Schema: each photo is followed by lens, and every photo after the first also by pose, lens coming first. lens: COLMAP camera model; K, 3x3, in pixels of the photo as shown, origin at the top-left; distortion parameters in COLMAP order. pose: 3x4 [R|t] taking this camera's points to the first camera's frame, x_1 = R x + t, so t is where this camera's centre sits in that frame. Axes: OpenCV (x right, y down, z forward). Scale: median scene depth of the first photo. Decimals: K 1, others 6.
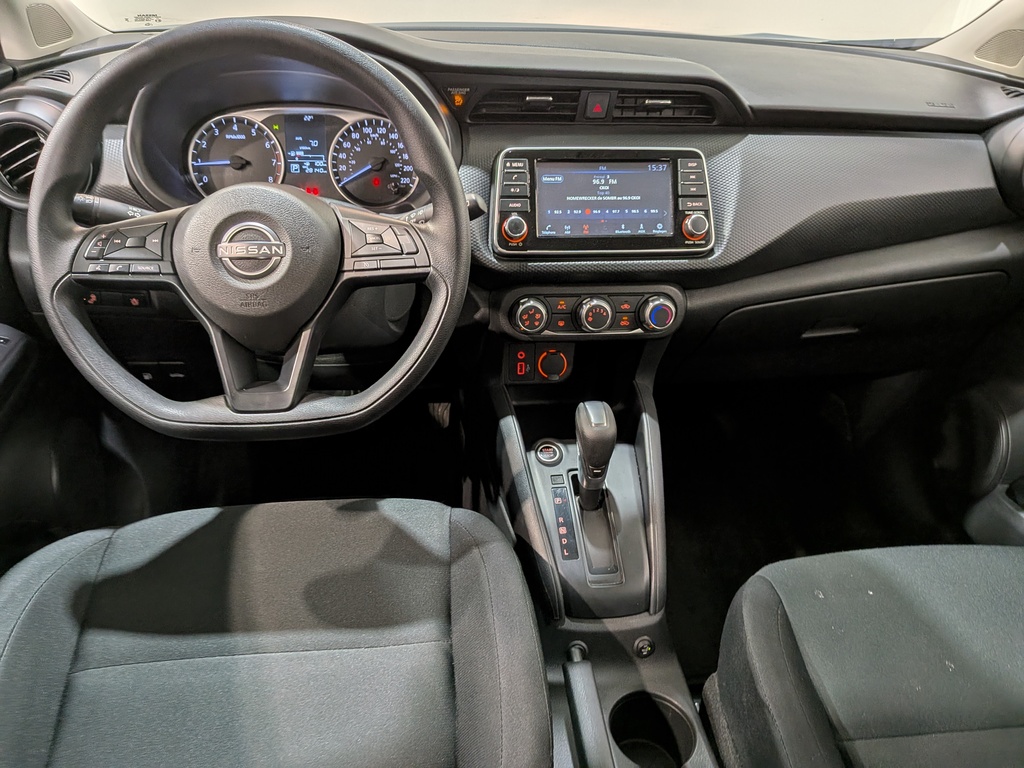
lens RADIAL K [[742.3, 0, 500.1], [0, 742.3, 377.2], [0, 0, 1]] dist [0.060733, -0.106709]
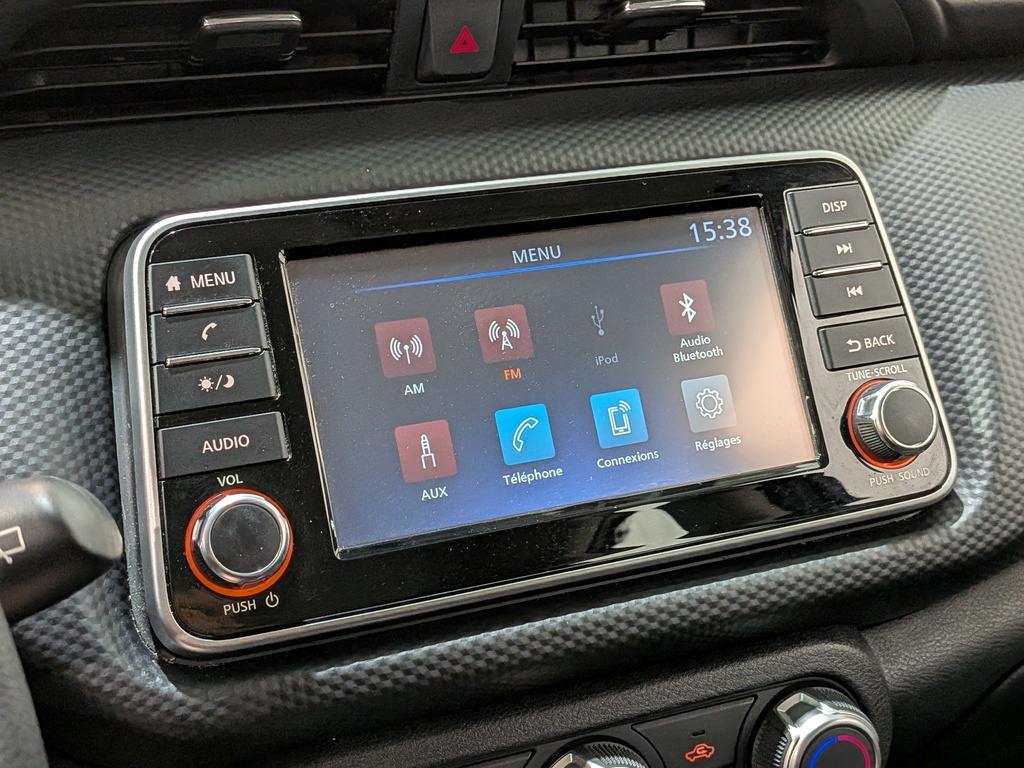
lens RADIAL K [[1535.9, 0, 511.8], [0, 1535.9, 358.1], [0, 0, 1]] dist [0.047753, 0.000000]
pose [[0.956389, -0.128110, 0.262504, -0.017866], [0.166648, 0.977388, -0.130161, -0.173345], [-0.239893, 0.168230, 0.956112, 0.485517]]
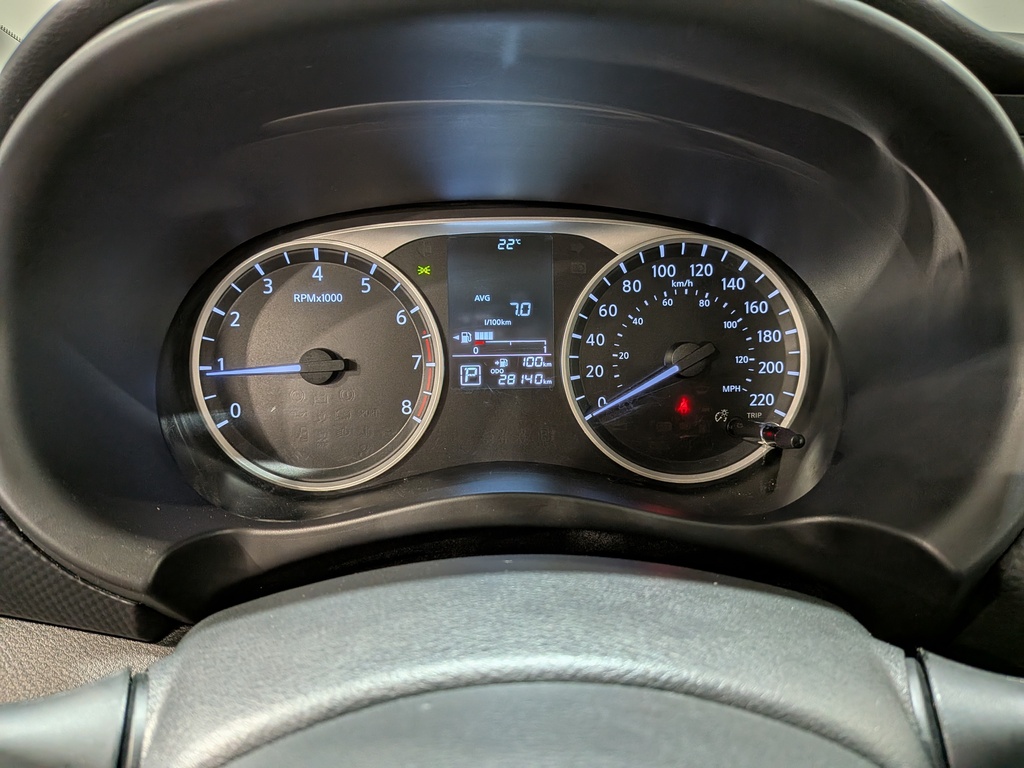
lens RADIAL K [[742.3, 0, 499.1], [0, 742.3, 384.9], [0, 0, 1]] dist [0.060733, -0.106709]
pose [[0.996369, -0.003158, -0.085086, -0.248257], [-0.005305, 0.995068, -0.099050, -0.258393], [0.084979, 0.099141, 0.991438, 0.688892]]
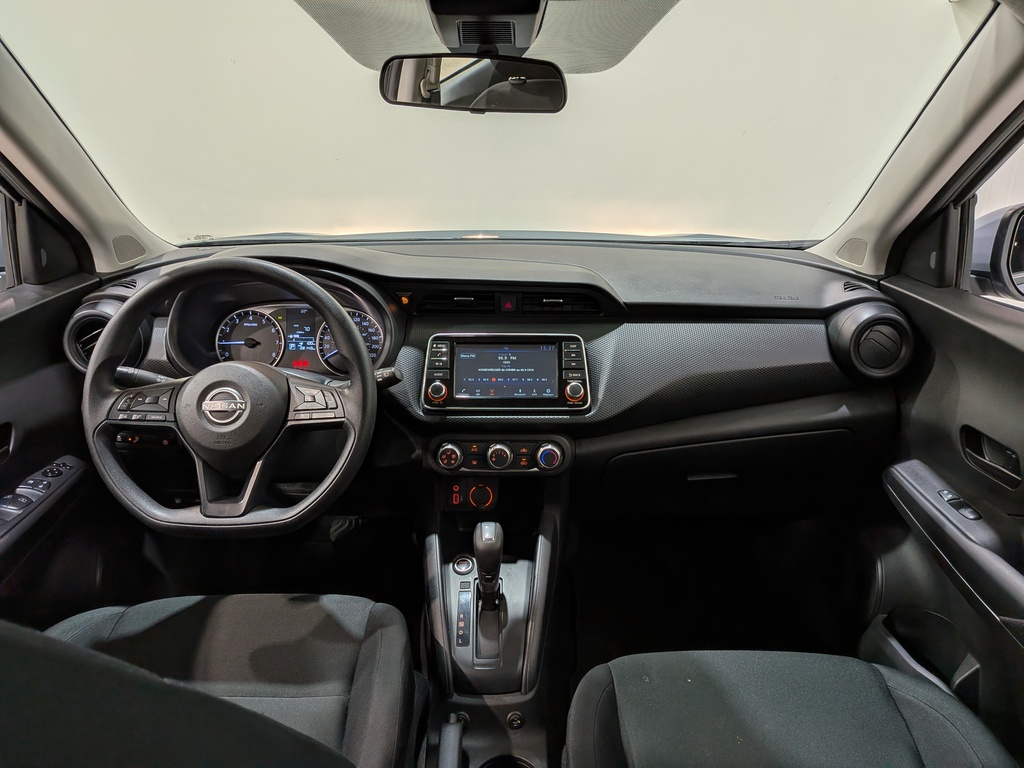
lens RADIAL K [[742.3, 0, 512.8], [0, 742.3, 405.3], [0, 0, 1]] dist [0.060733, -0.106709]
pose [[0.995177, 0.009755, -0.097613, 0.279833], [-0.026205, 0.985320, -0.168694, 0.047344], [0.094534, 0.170438, 0.980823, -0.295622]]
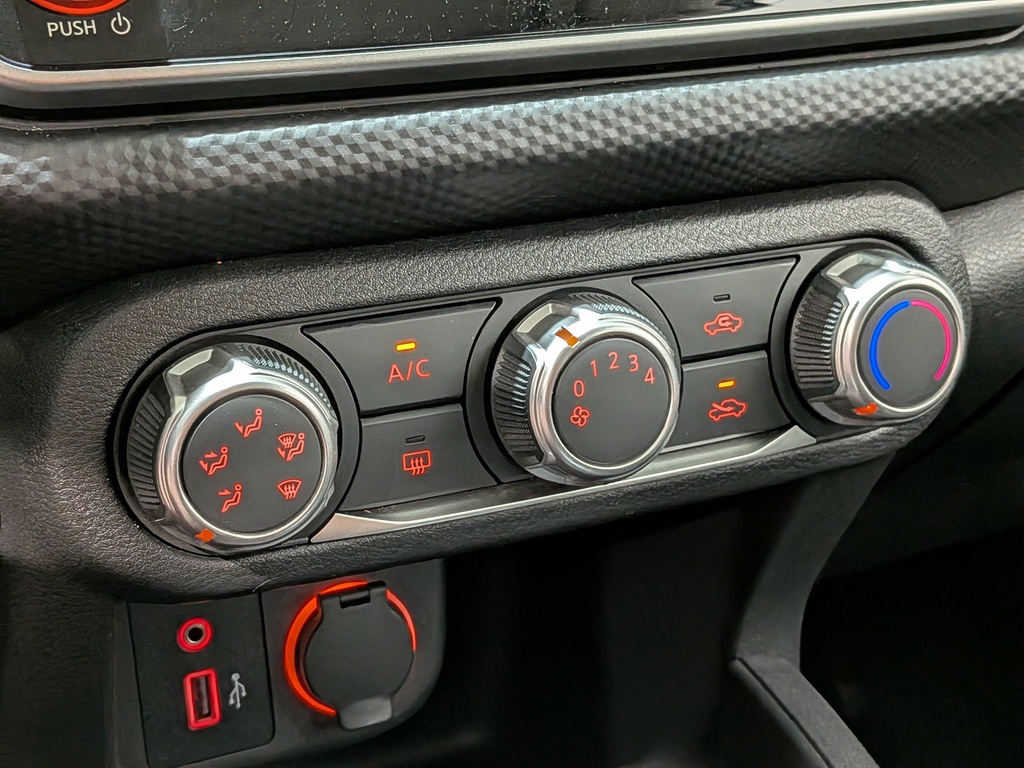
lens RADIAL K [[1535.9, 0, 500.9], [0, 1535.9, 378.1], [0, 0, 1]] dist [0.047753, 0.000000]
pose [[0.952210, -0.139027, 0.271971, 0.004047], [0.160527, 0.985305, -0.058359, -0.068280], [-0.259861, 0.099229, 0.960534, 0.644429]]
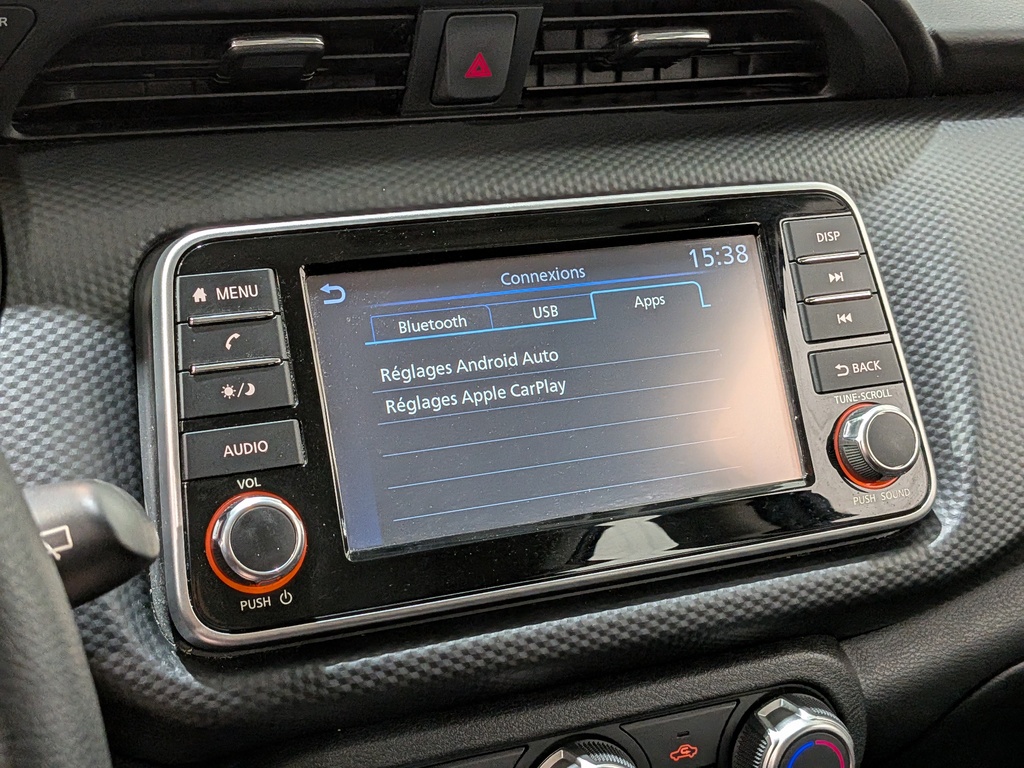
lens RADIAL K [[1535.9, 0, 502.5], [0, 1535.9, 378.4], [0, 0, 1]] dist [0.047753, 0.000000]
pose [[0.958440, -0.103859, 0.265719, -0.031838], [0.138393, 0.983715, -0.114687, -0.177549], [-0.249481, 0.146694, 0.957204, 0.460995]]
